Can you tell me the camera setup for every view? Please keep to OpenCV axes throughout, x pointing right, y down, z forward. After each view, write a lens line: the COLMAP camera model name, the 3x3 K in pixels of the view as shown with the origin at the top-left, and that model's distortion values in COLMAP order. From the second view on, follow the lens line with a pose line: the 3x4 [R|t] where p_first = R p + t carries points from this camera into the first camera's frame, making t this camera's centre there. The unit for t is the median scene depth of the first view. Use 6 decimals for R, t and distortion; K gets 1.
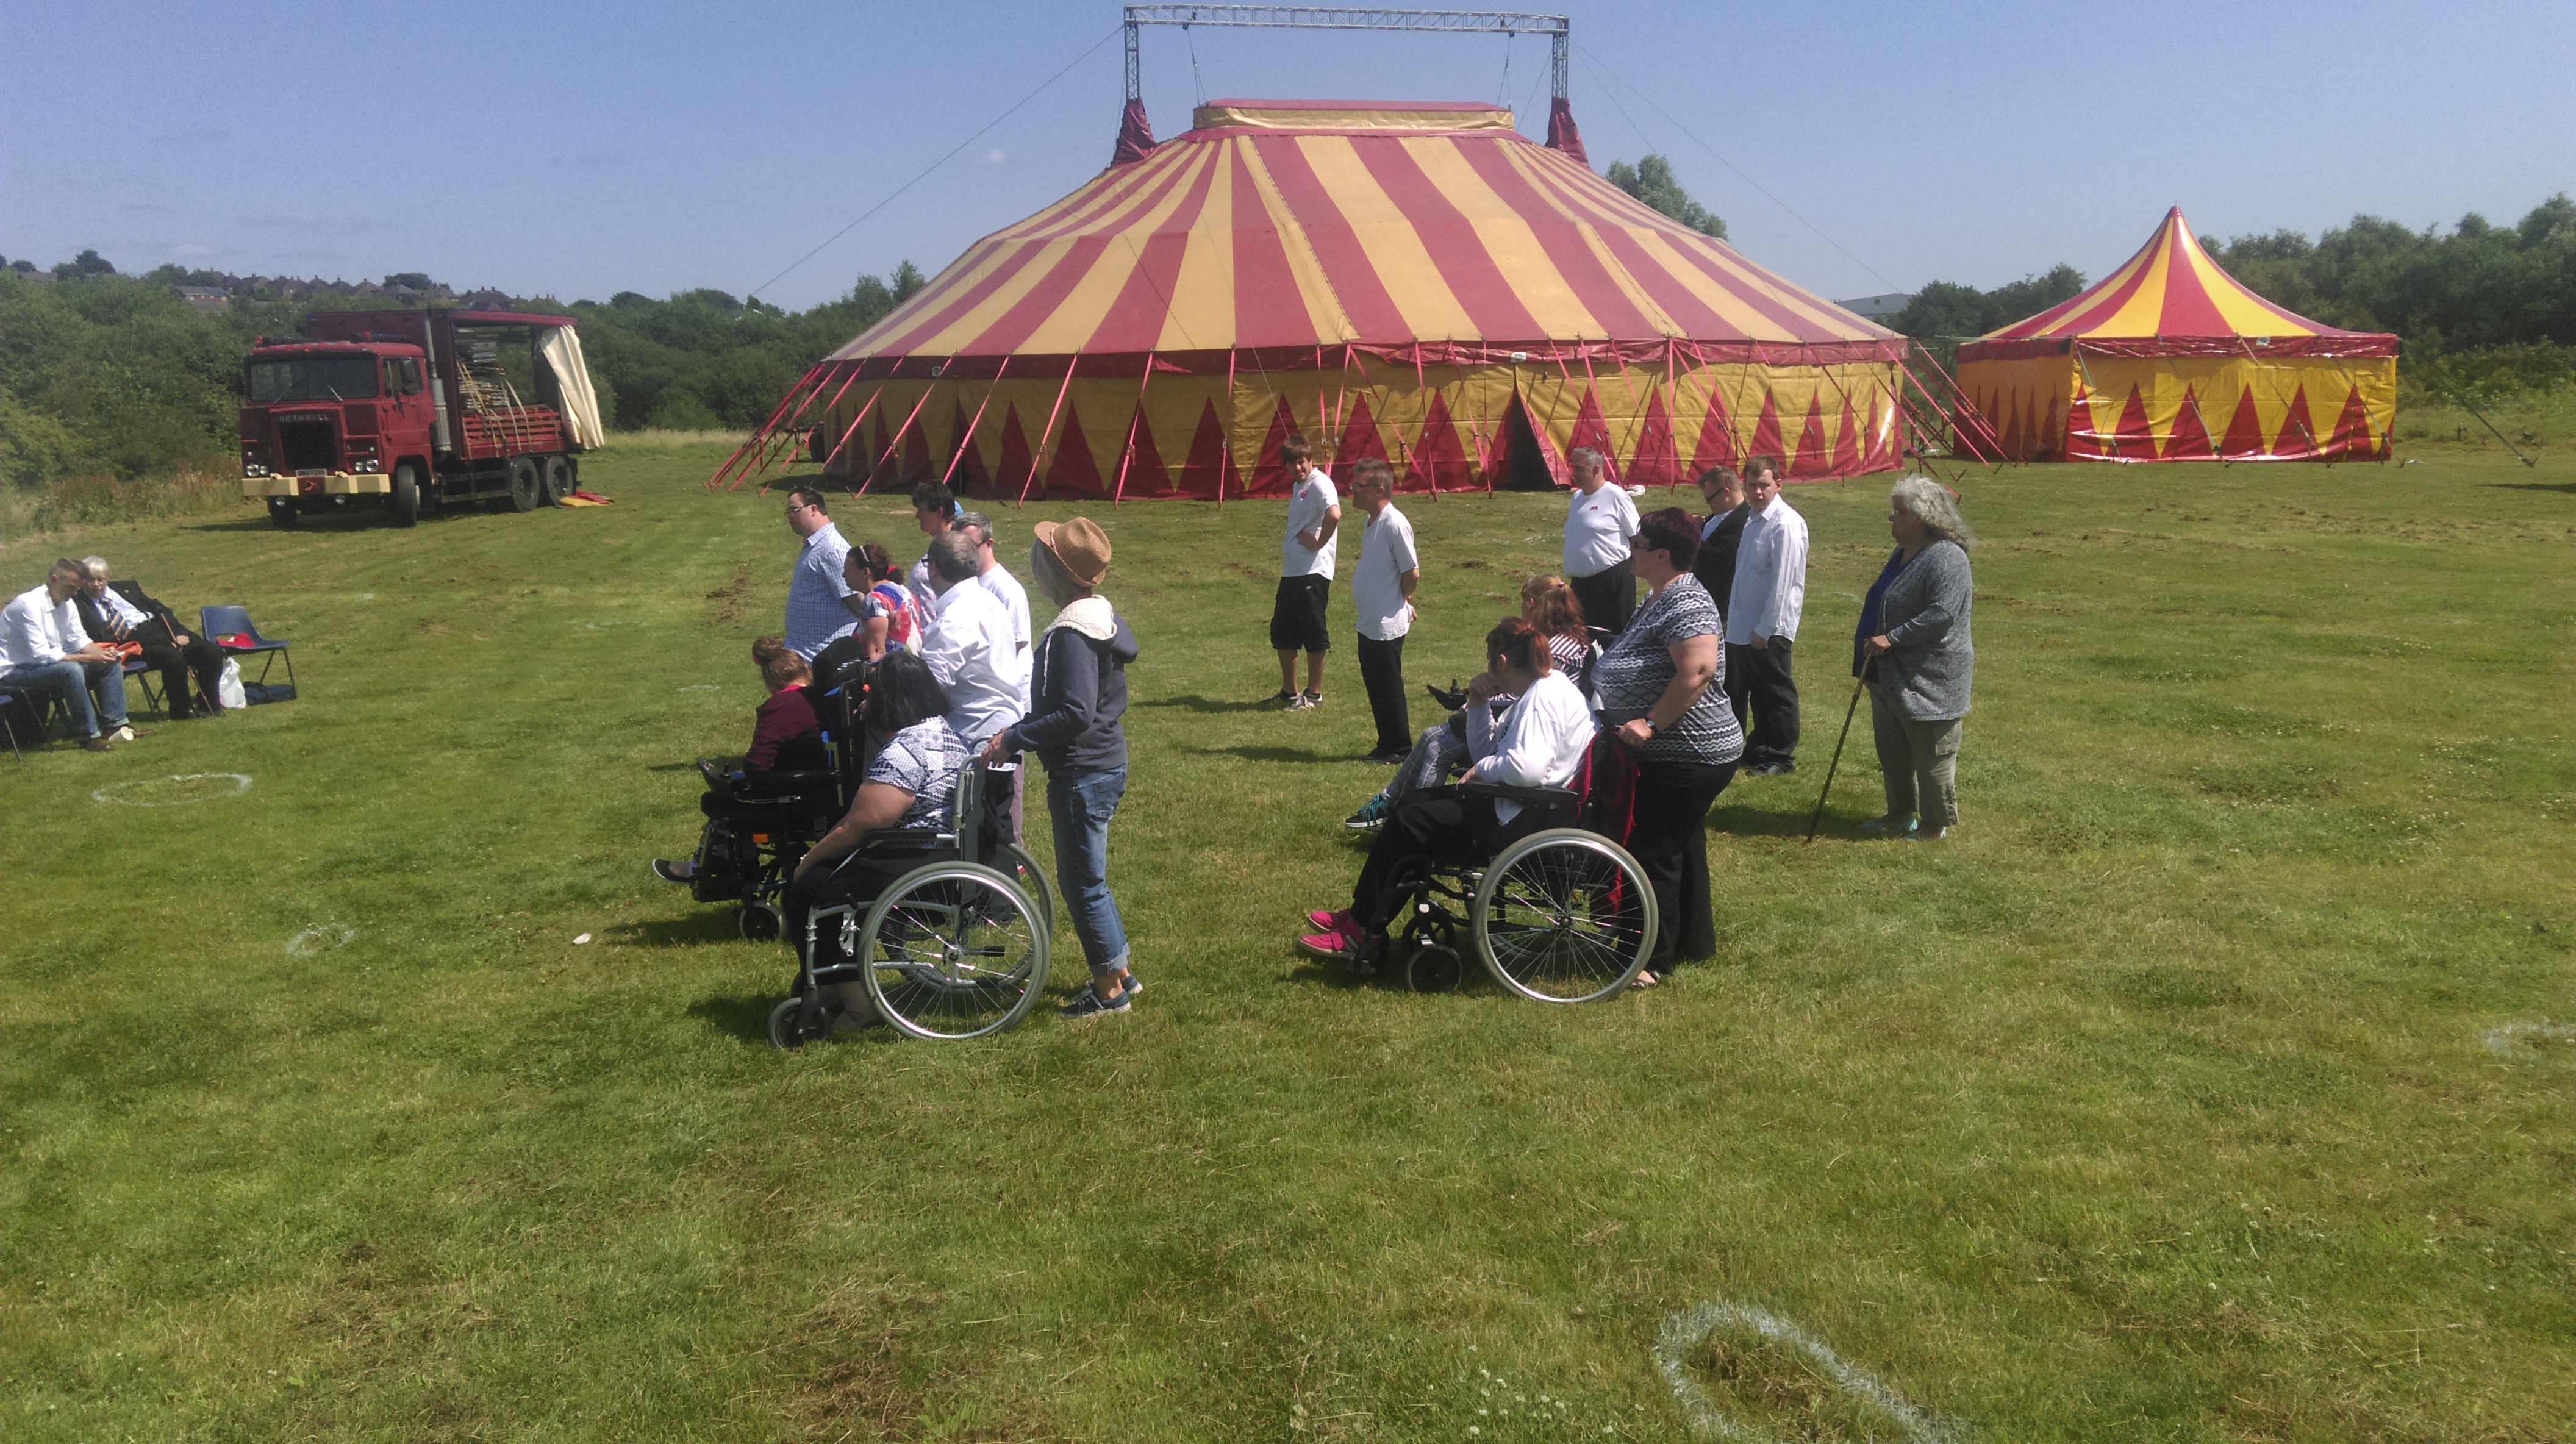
lens RADIAL K [[2100.8, 0, 1295.9], [0, 2100.8, 722.7], [0, 0, 1]] dist [0.120148, -0.195423]
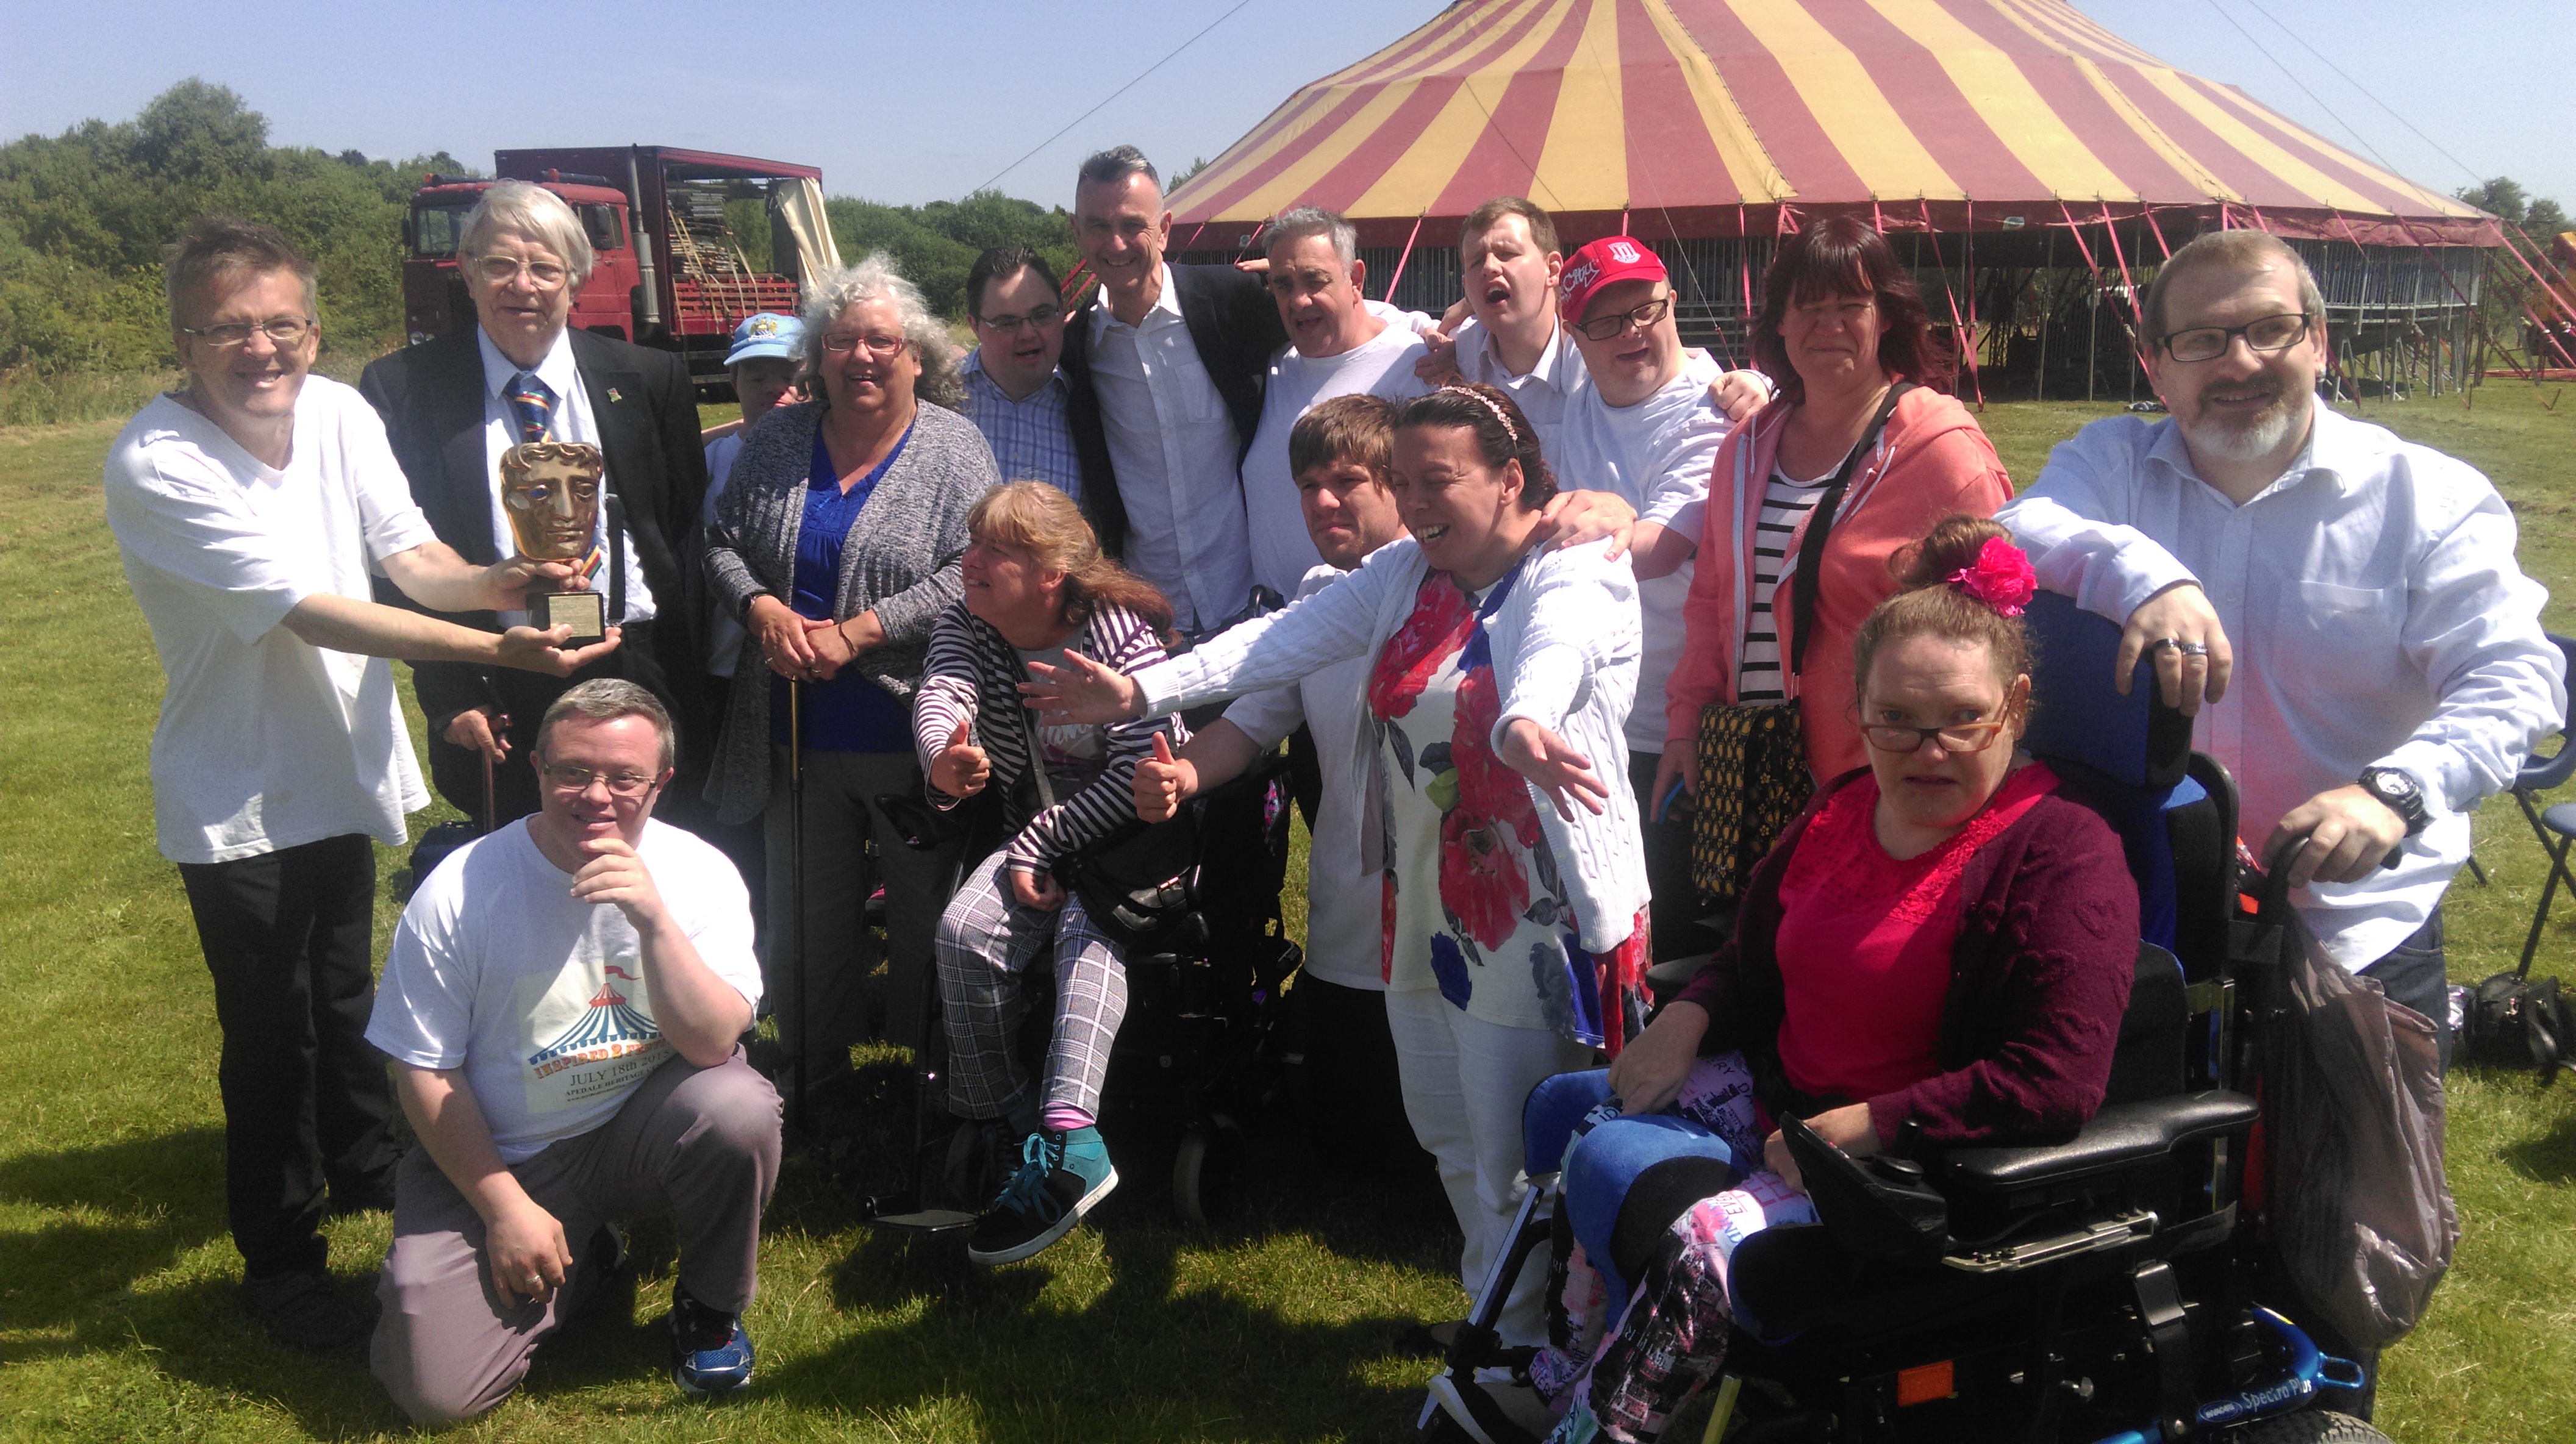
lens RADIAL K [[2097.2, 0, 1294.9], [0, 2097.2, 733.8], [0, 0, 1]] dist [0.095065, -0.128801]
pose [[0.990272, 0.046168, -0.131260, -0.036666], [-0.040523, 0.998149, 0.045356, -0.015600], [0.133111, -0.039596, 0.990310, 0.200194]]
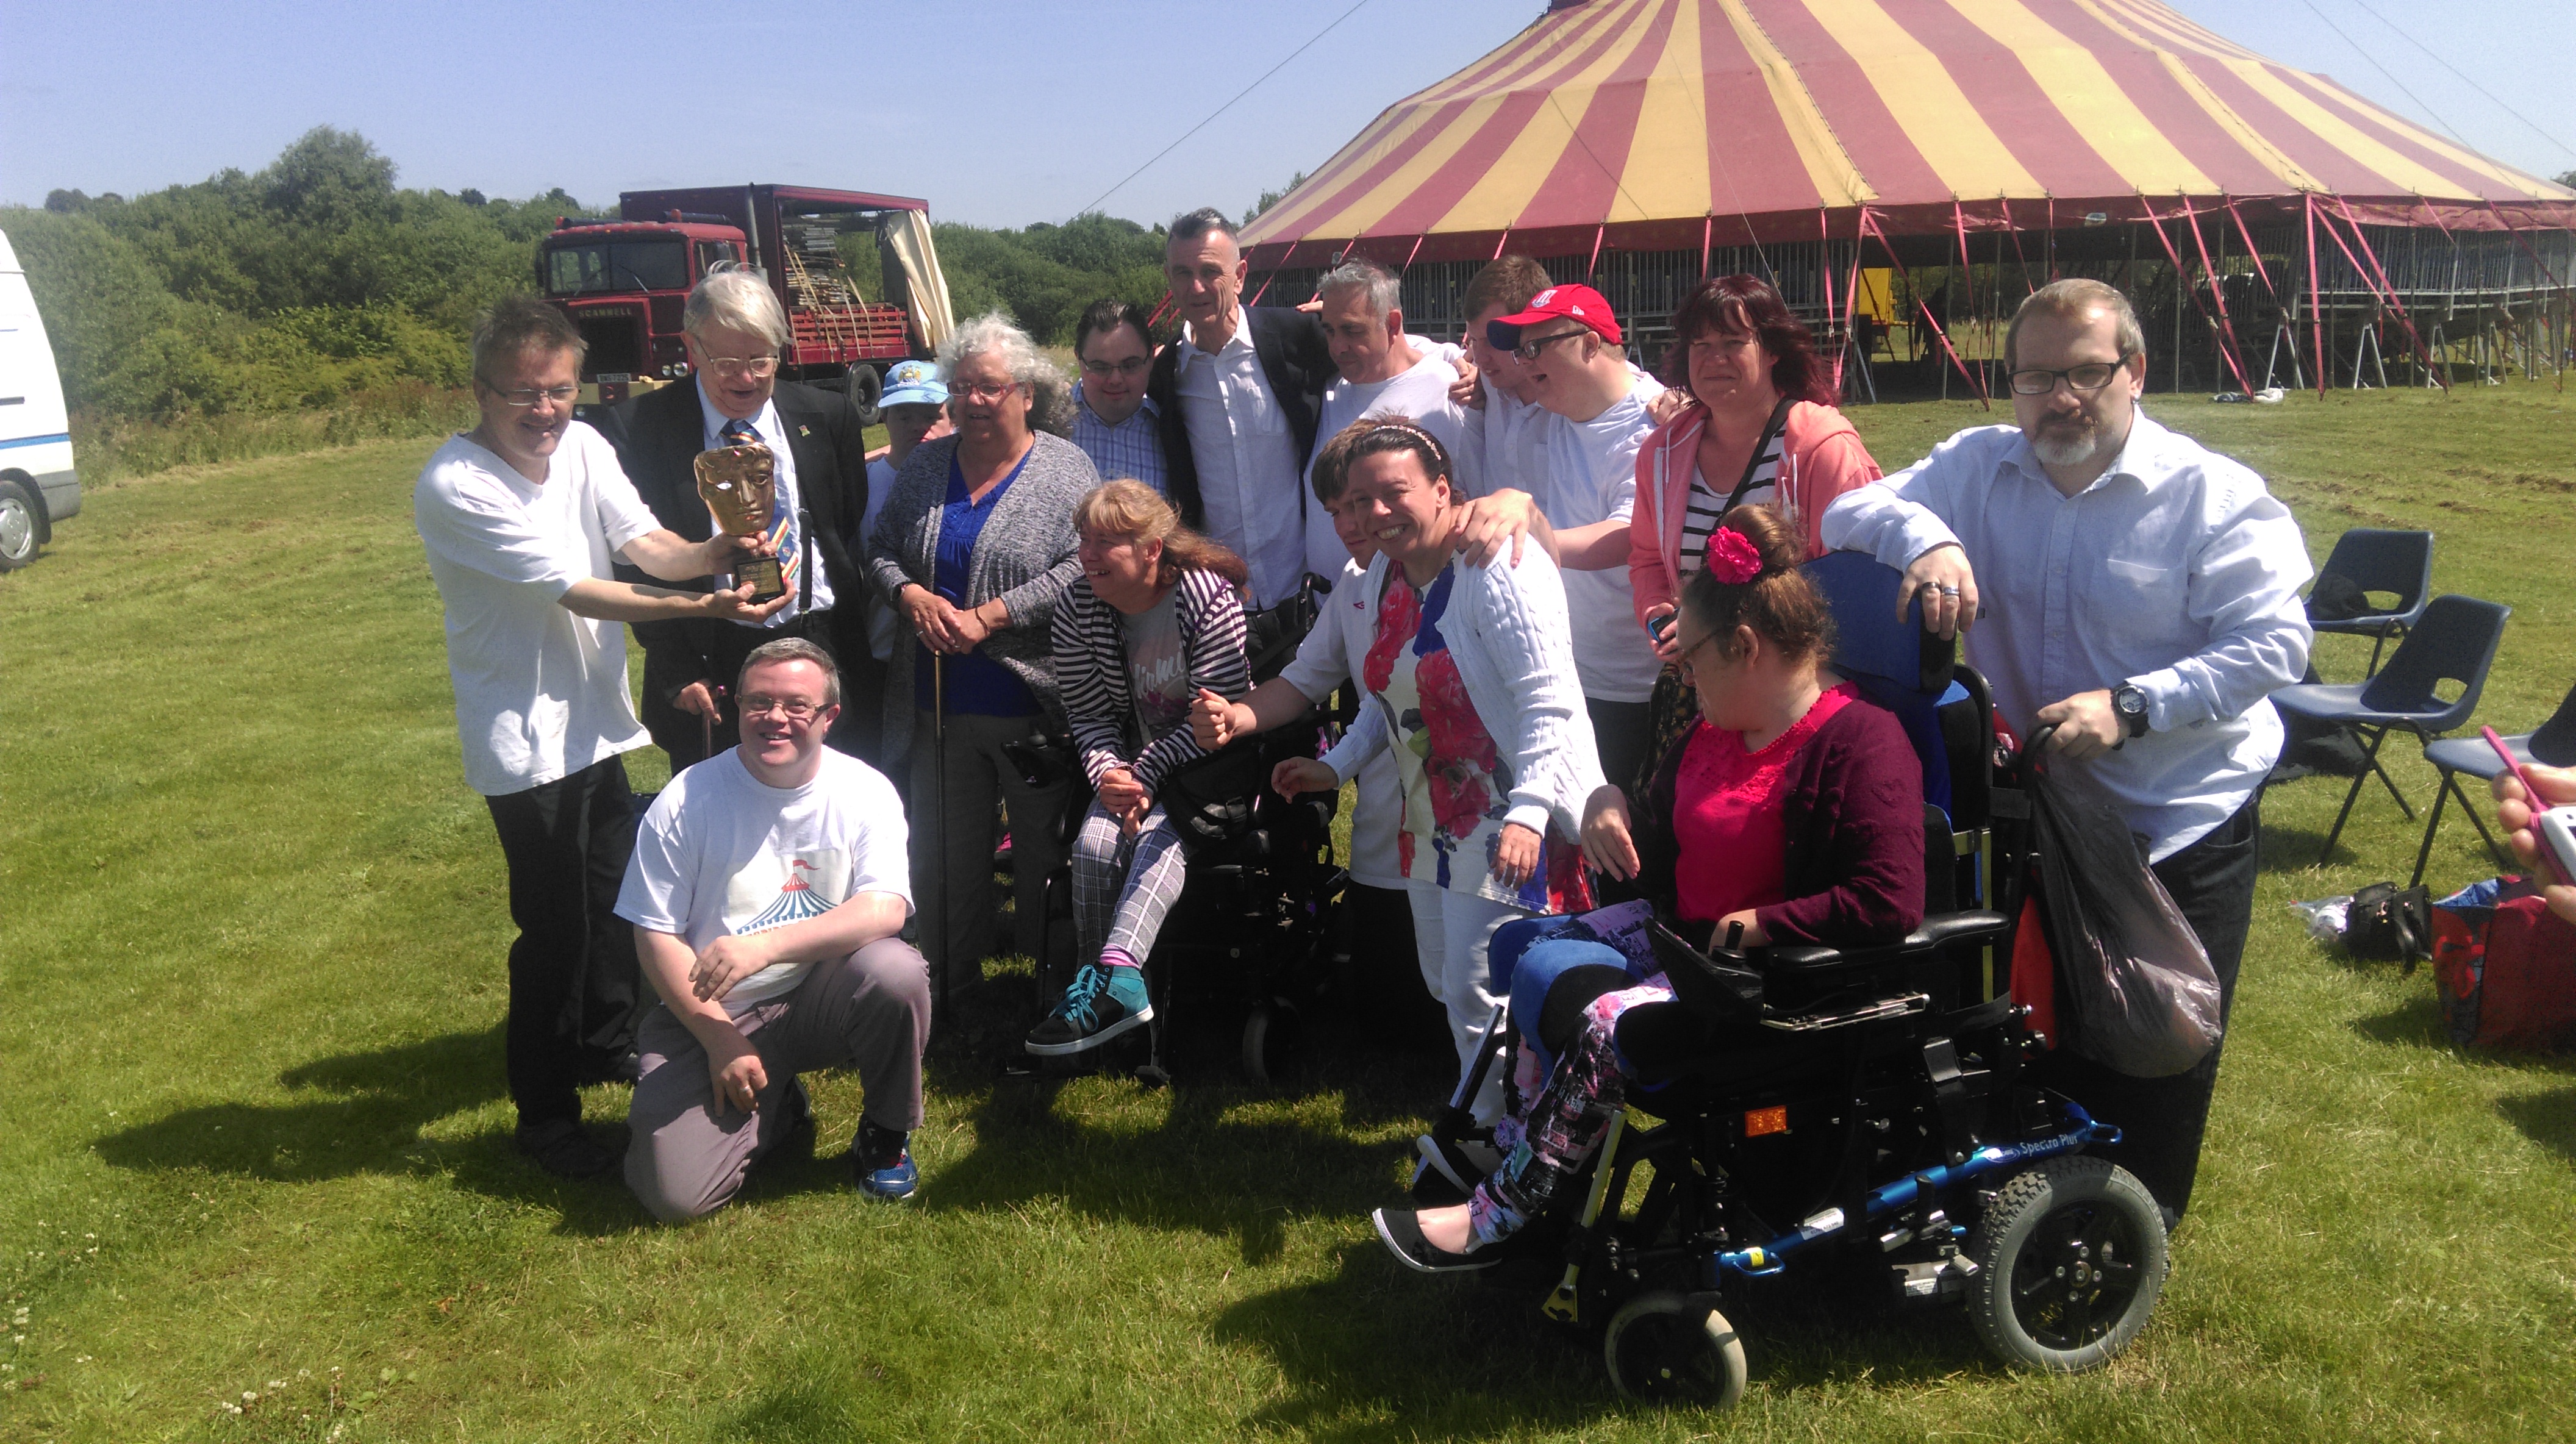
lens RADIAL K [[2100.8, 0, 1295.9], [0, 2100.8, 722.7], [0, 0, 1]] dist [0.120148, -0.195423]
pose [[0.983049, 0.027927, -0.181205, -0.030158], [-0.021720, 0.999110, 0.036149, -0.013694], [0.182053, -0.031601, 0.982781, 0.178693]]
